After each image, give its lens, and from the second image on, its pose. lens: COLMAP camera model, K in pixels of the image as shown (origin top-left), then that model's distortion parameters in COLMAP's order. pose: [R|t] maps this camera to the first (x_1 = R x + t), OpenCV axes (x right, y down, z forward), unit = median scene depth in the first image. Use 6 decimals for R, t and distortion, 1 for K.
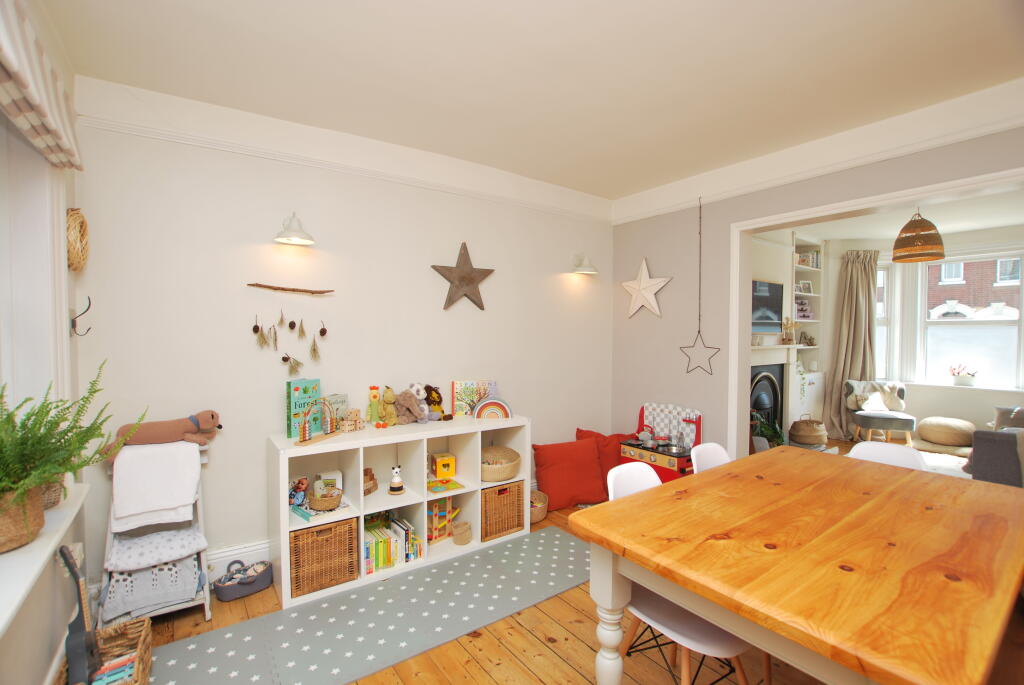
lens RADIAL K [[453.5, 0, 516.1], [0, 453.5, 342.9], [0, 0, 1]] dist [-0.037856, 0.009302]
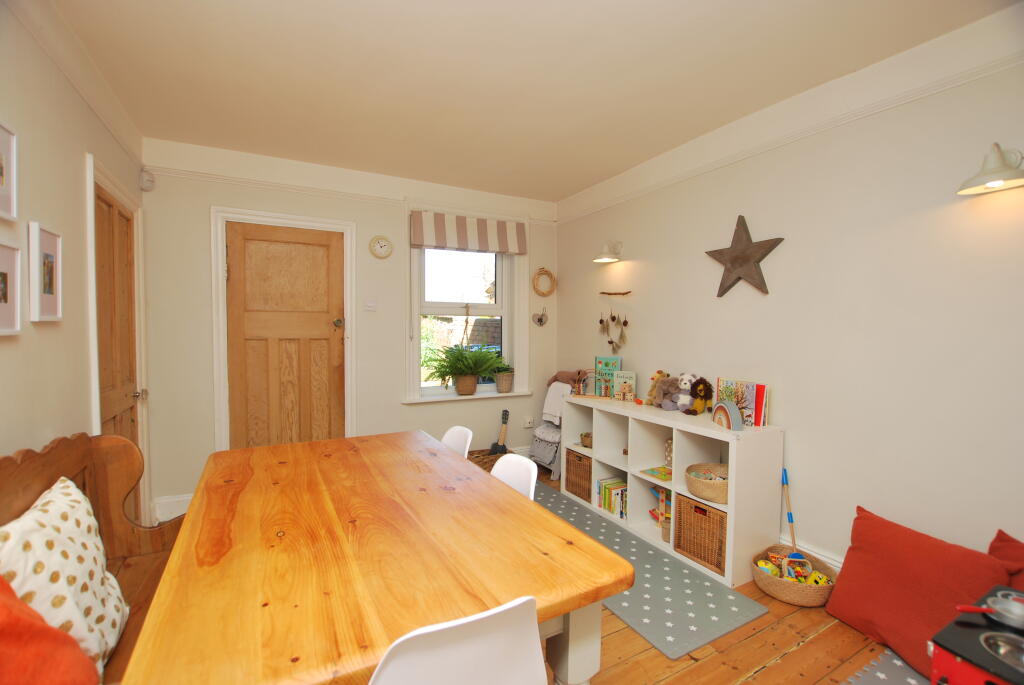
lens RADIAL K [[453.5, 0, 516.1], [0, 453.5, 342.9], [0, 0, 1]] dist [-0.037856, 0.009302]
pose [[-0.117961, 0.027211, -0.992645, 0.964078], [-0.032774, 0.998973, 0.031279, 0.003075], [0.992477, 0.036223, -0.116948, 0.866850]]
